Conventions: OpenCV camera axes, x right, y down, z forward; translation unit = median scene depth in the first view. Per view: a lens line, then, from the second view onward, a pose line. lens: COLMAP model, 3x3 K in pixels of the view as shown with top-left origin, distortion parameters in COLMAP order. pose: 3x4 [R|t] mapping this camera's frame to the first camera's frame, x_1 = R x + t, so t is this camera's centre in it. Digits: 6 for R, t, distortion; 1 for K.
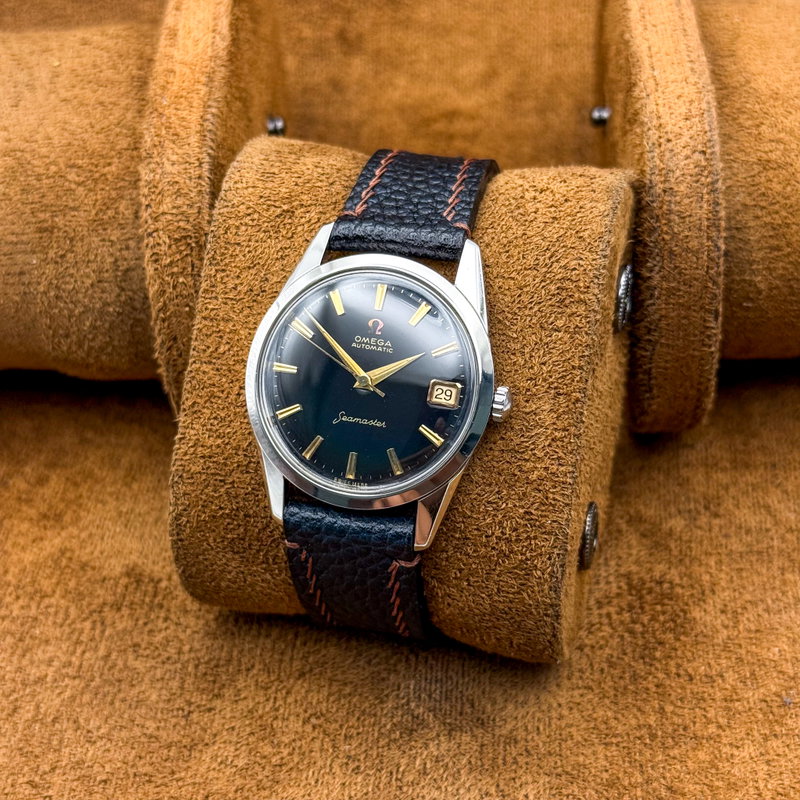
lens RADIAL K [[1555.7, 0, 400.0], [0, 1555.7, 400.0], [0, 0, 1]] dist [-0.017353, -0.079573]
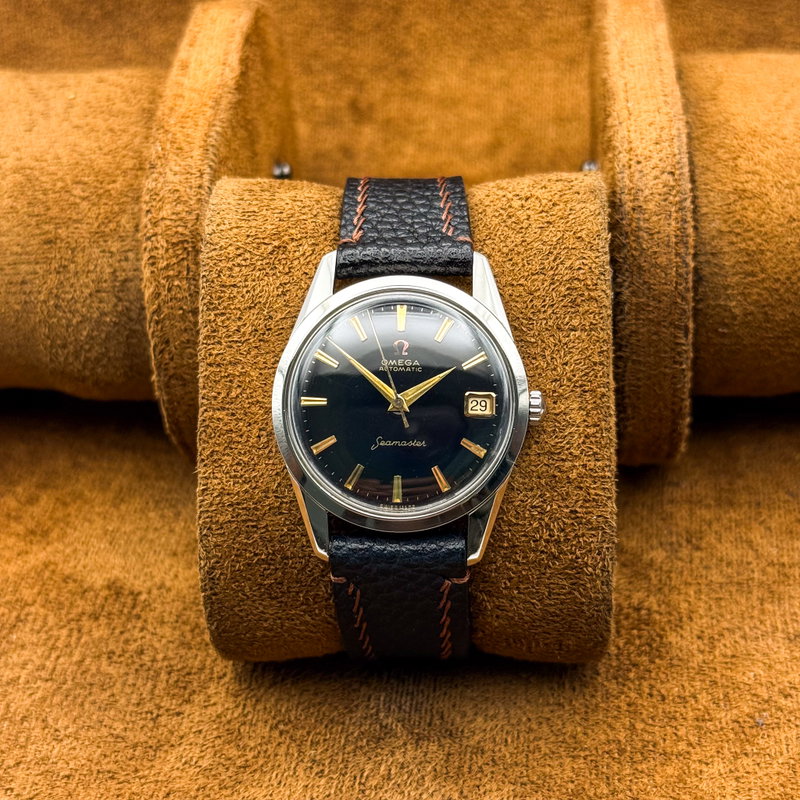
lens RADIAL K [[1555.7, 0, 400.0], [0, 1555.7, 400.0], [0, 0, 1]] dist [-0.017353, -0.079573]
pose [[0.976459, -0.129247, 0.172693, -0.186688], [0.135967, 0.990329, -0.027612, 0.013007], [-0.167454, 0.050442, 0.984589, 0.020253]]
